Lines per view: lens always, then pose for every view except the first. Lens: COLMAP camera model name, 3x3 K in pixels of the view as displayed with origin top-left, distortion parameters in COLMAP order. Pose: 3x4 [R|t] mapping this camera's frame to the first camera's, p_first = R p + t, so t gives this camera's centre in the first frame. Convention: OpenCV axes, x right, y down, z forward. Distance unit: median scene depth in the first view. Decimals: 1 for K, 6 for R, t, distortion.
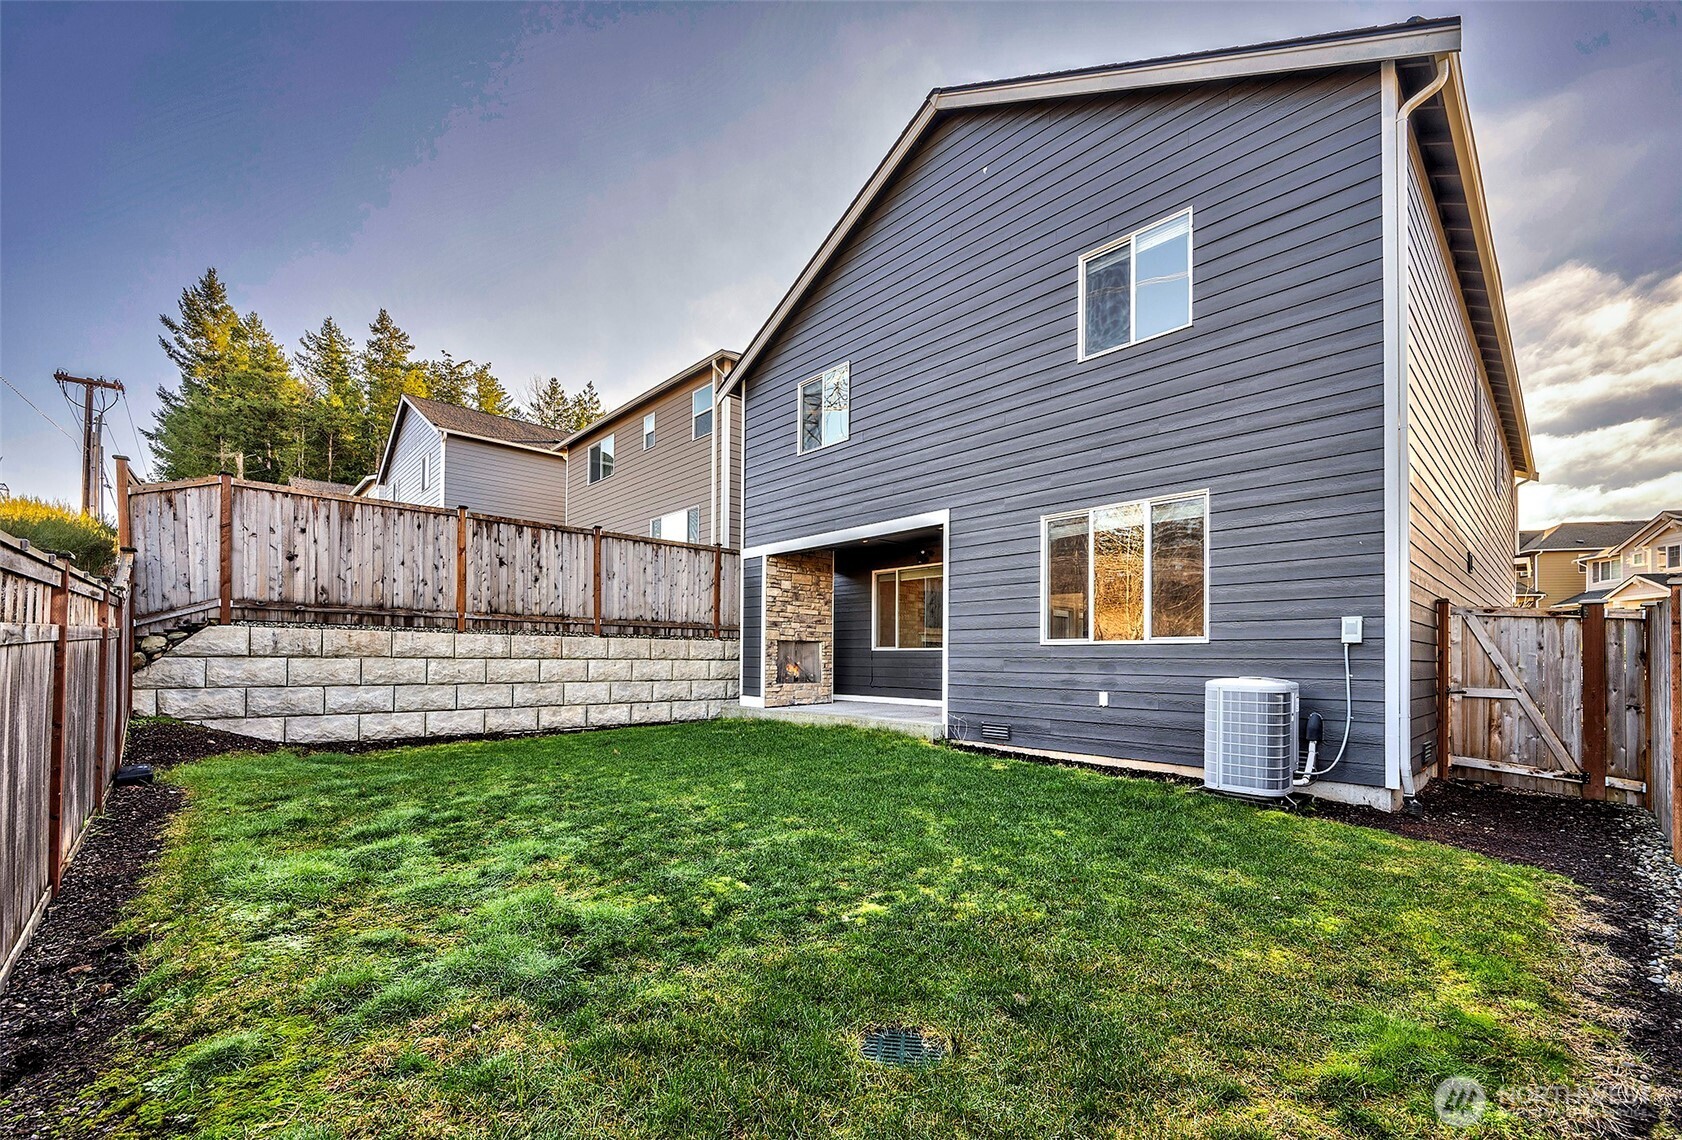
lens RADIAL K [[694.3, 0, 819.8], [0, 694.3, 646.2], [0, 0, 1]] dist [-0.006729, 0.000354]
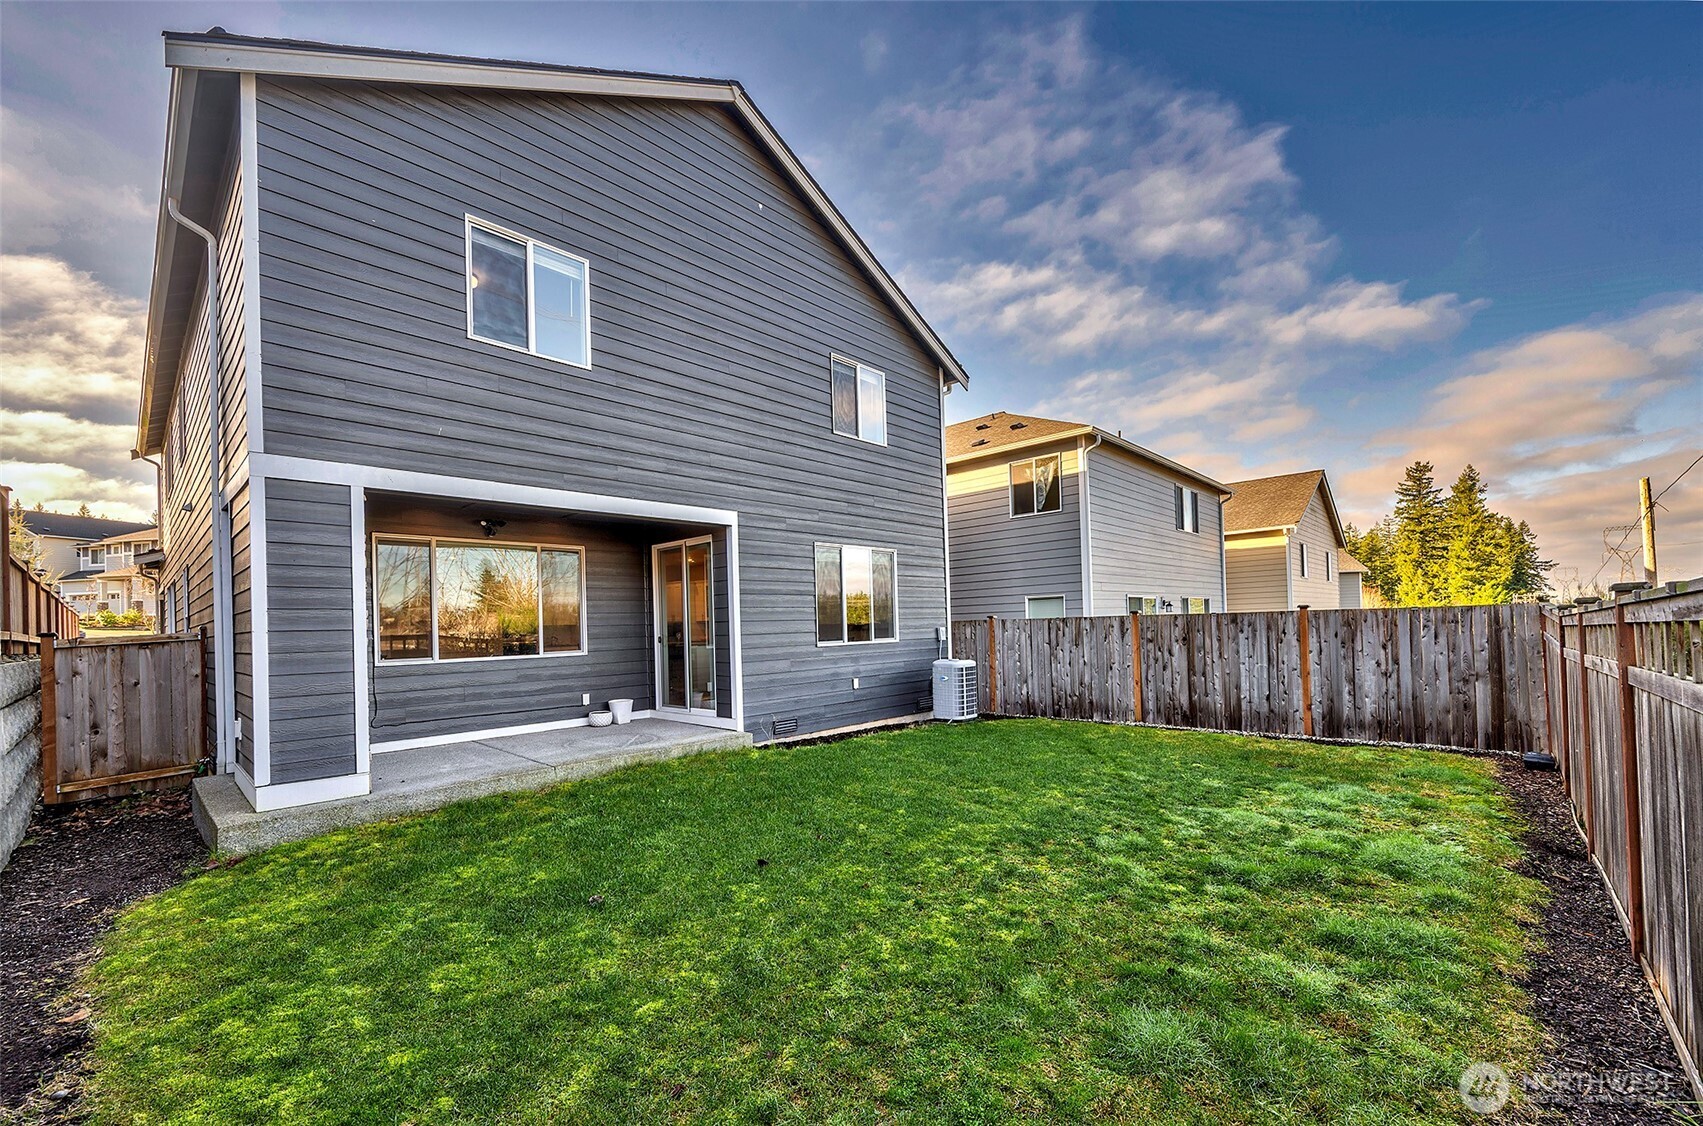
lens RADIAL K [[683.8, 0, 826.8], [0, 683.8, 637.7], [0, 0, 1]] dist [0.001614, 0.000034]
pose [[-0.067877, 0.002132, 0.997691, -0.728359], [0.036665, 0.999328, 0.000359, -0.013943], [-0.997020, 0.036604, -0.067910, 0.873652]]
